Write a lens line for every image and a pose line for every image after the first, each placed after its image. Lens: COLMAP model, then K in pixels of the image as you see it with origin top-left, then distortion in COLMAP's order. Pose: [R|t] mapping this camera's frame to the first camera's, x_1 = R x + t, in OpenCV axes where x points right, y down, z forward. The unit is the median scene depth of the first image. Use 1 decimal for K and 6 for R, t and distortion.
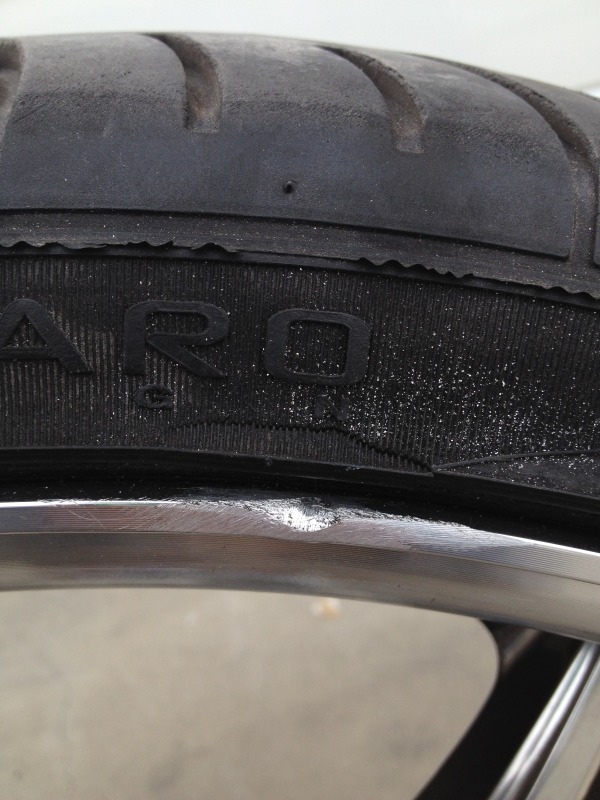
lens RADIAL K [[765.7, 0, 317.7], [0, 765.7, 400.9], [0, 0, 1]] dist [0.103181, -0.281206]
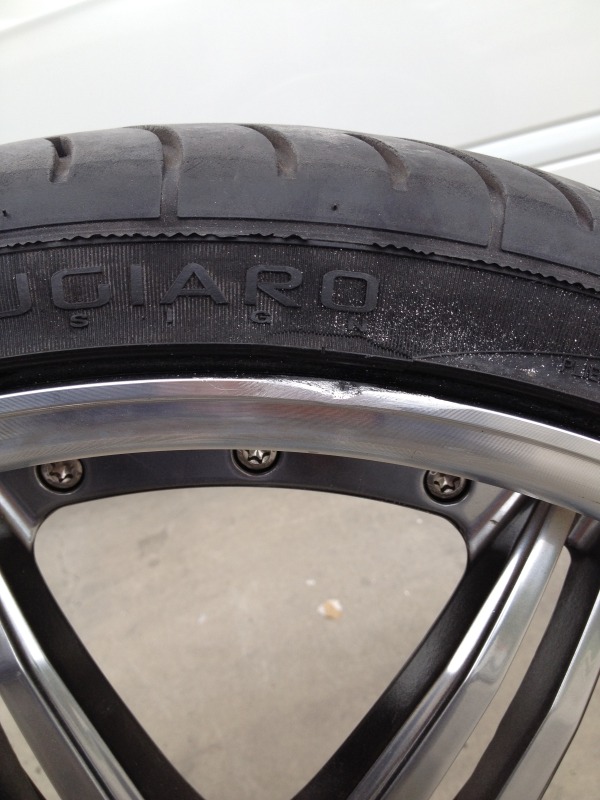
lens RADIAL K [[765.7, 0, 317.7], [0, 765.7, 400.9], [0, 0, 1]] dist [0.103181, -0.281206]
pose [[0.999945, 0.008263, -0.006440, -0.062659], [-0.008849, 0.995235, -0.097103, 0.366443], [0.005607, 0.097155, 0.995253, -0.795799]]
